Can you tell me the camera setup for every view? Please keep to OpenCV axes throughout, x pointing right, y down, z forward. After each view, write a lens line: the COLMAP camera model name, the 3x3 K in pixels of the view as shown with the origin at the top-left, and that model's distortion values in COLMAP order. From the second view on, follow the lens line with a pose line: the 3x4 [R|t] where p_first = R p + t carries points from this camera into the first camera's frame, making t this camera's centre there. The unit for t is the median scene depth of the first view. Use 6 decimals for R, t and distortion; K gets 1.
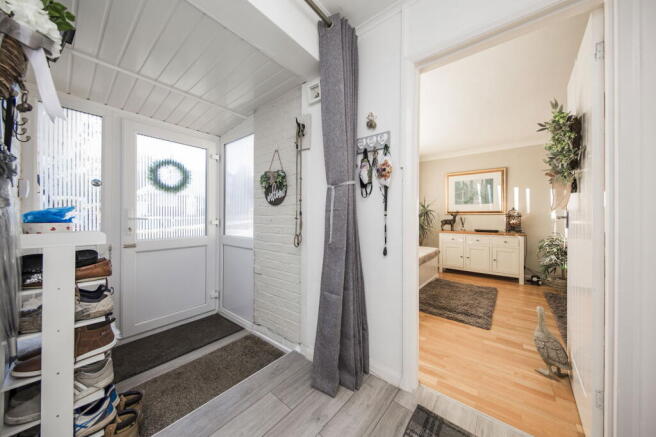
lens RADIAL K [[222.1, 0, 329.8], [0, 222.1, 217.8], [0, 0, 1]] dist [0.002020, 0.000048]
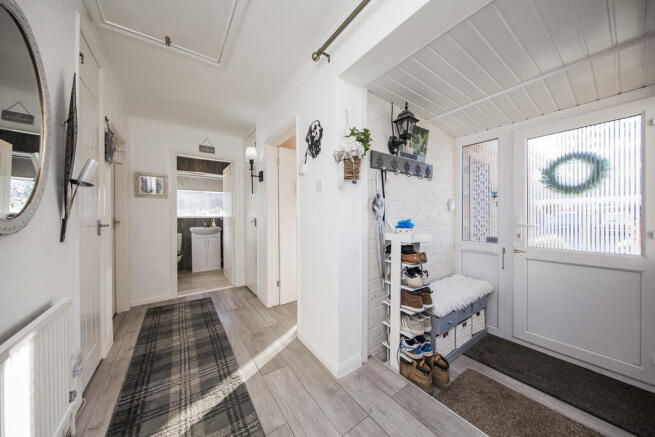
lens RADIAL K [[221.7, 0, 331.1], [0, 221.7, 216.1], [0, 0, 1]] dist [0.002020, 0.000048]
pose [[-0.263606, -0.005040, -0.964617, 0.377648], [-0.000863, 0.999987, -0.004989, -0.037135], [0.964630, -0.000482, -0.263607, 0.484259]]
